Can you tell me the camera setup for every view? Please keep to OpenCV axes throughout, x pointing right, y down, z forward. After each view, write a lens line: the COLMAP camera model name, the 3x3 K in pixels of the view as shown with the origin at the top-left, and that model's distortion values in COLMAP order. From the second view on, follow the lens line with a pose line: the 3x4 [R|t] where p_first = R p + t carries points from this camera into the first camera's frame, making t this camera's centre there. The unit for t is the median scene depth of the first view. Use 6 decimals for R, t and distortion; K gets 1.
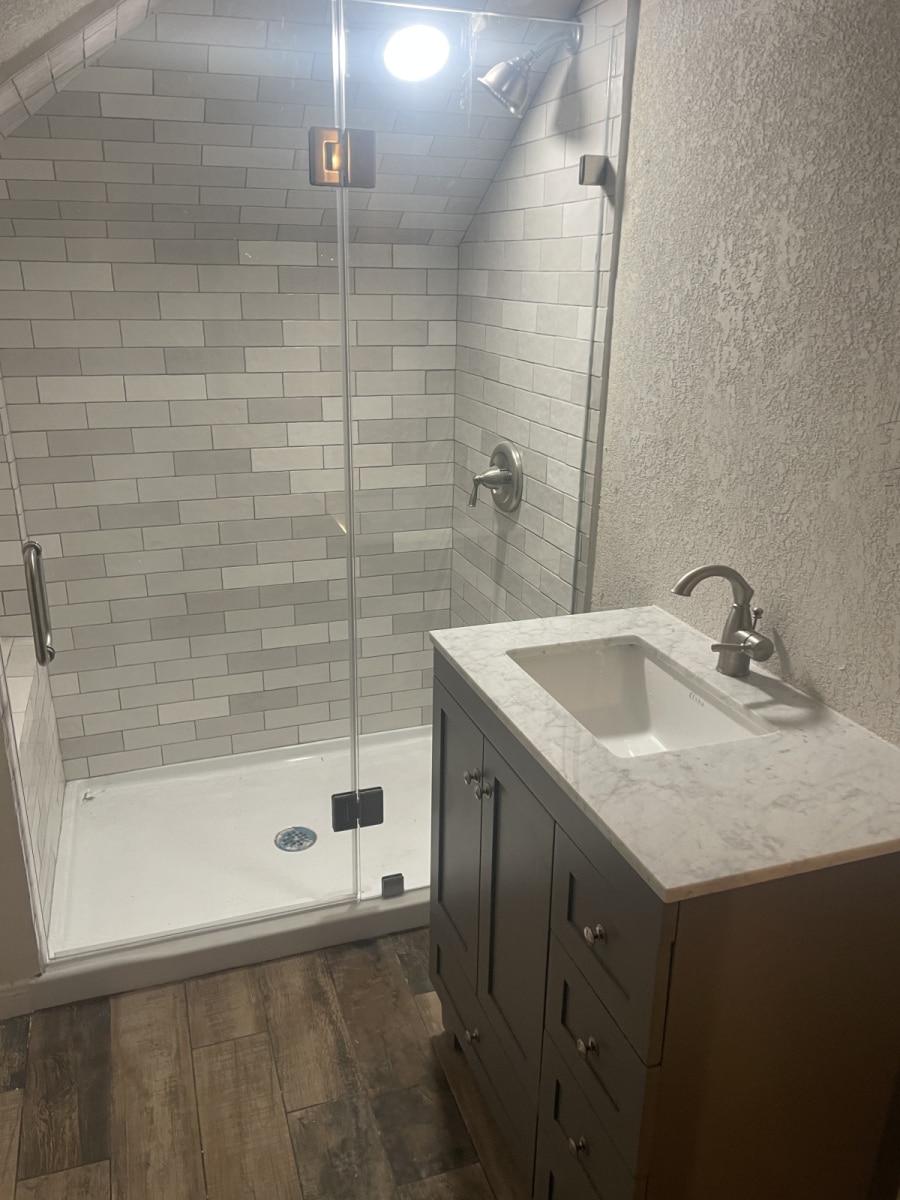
lens RADIAL K [[907.8, 0, 453.0], [0, 907.8, 609.0], [0, 0, 1]] dist [0.108984, -0.133438]
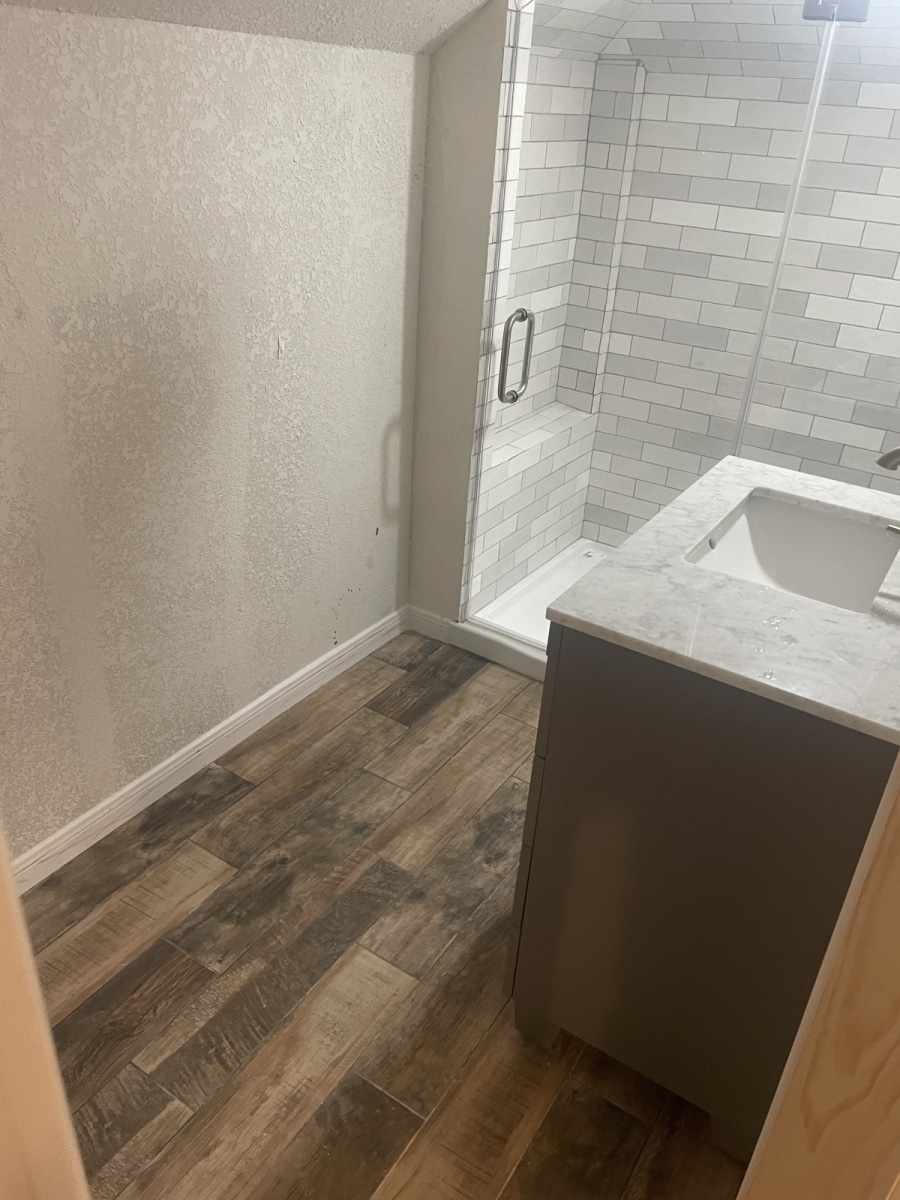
lens RADIAL K [[902.2, 0, 458.1], [0, 902.2, 595.0], [0, 0, 1]] dist [0.100272, -0.127773]
pose [[0.621383, 0.402079, -0.672469, 0.506663], [-0.323253, 0.913391, 0.247434, 0.010822], [0.713716, 0.063627, 0.697540, 0.022555]]
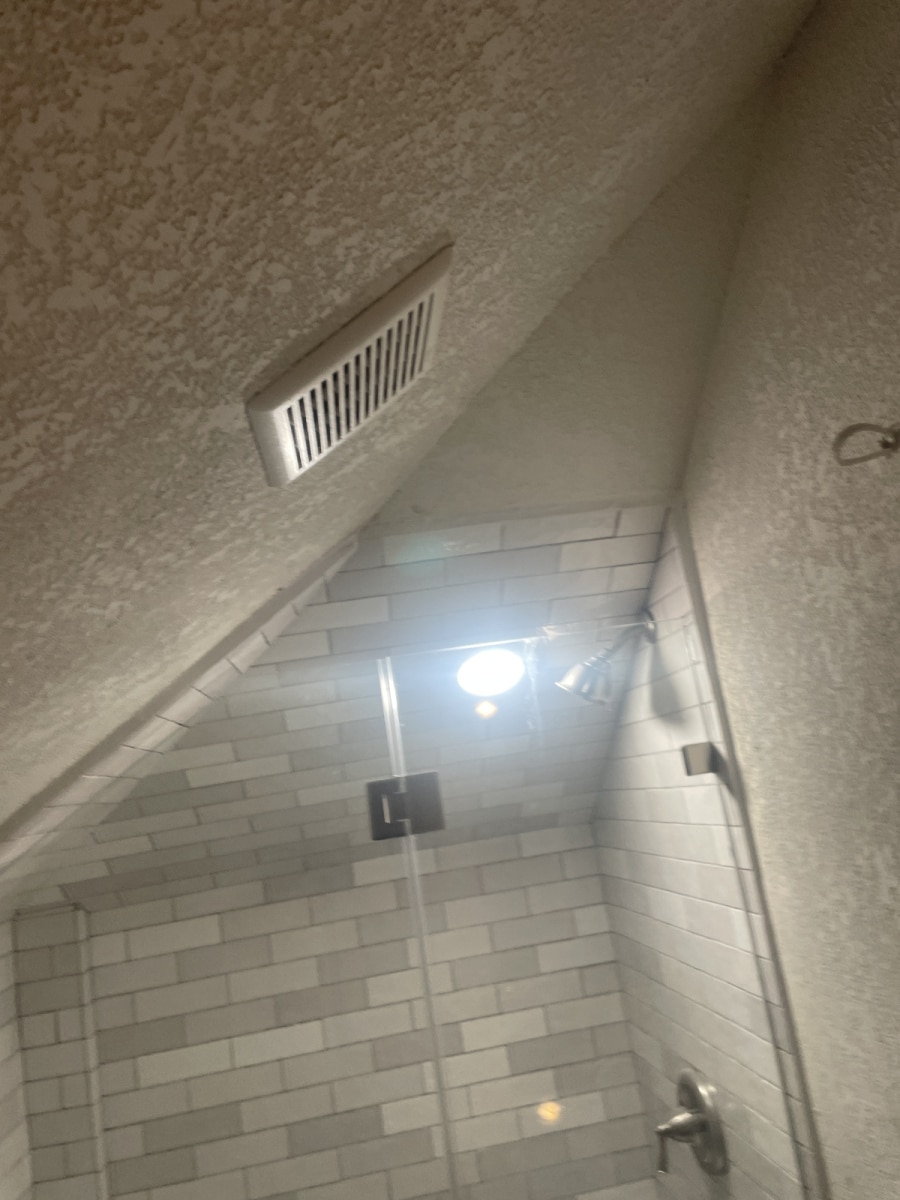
lens RADIAL K [[917.0, 0, 461.2], [0, 917.0, 607.0], [0, 0, 1]] dist [0.100785, -0.123889]
pose [[0.965245, -0.199419, -0.168922, 0.107239], [0.086214, 0.853134, -0.514519, -0.165740], [0.246718, 0.482073, 0.840675, 0.150819]]
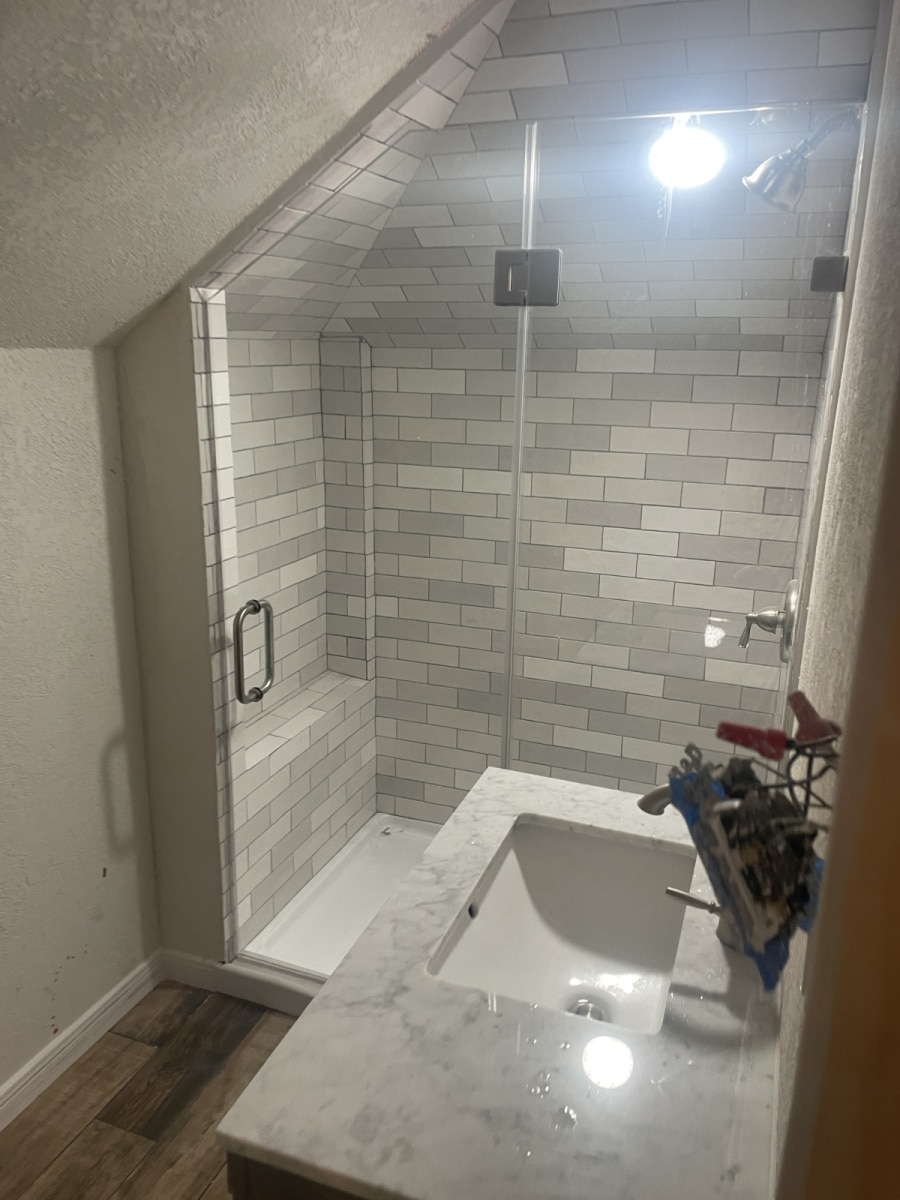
lens RADIAL K [[907.8, 0, 453.0], [0, 907.8, 609.0], [0, 0, 1]] dist [0.108984, -0.133438]
pose [[0.770121, 0.180424, -0.611850, 0.429127], [-0.231171, 0.972905, -0.004077, -0.105788], [0.594536, 0.144582, 0.790964, 0.199145]]
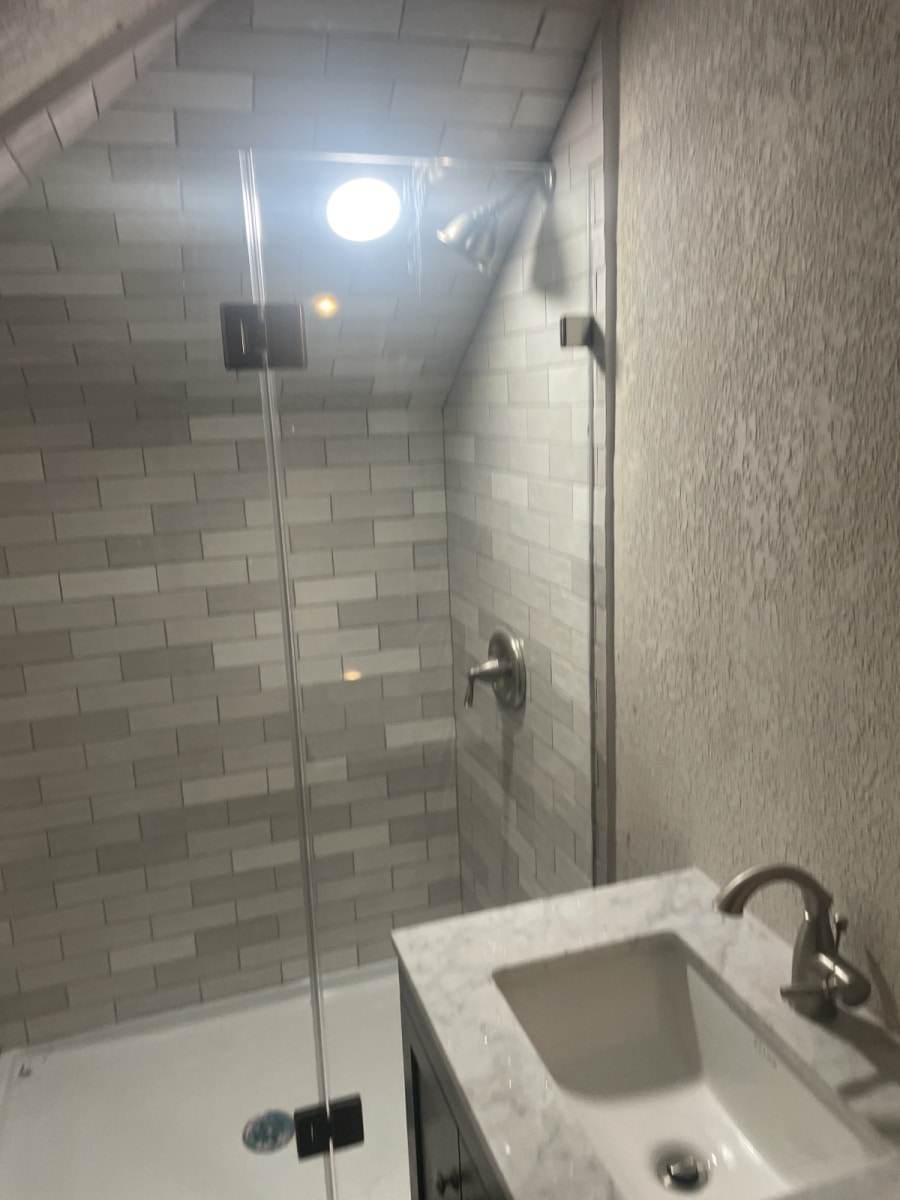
lens RADIAL K [[917.0, 0, 461.2], [0, 917.0, 607.0], [0, 0, 1]] dist [0.100785, -0.123889]
pose [[0.998215, -0.048586, -0.034735, 0.062571], [0.043896, 0.991191, -0.124955, -0.126455], [0.040500, 0.123208, 0.991554, 0.197336]]
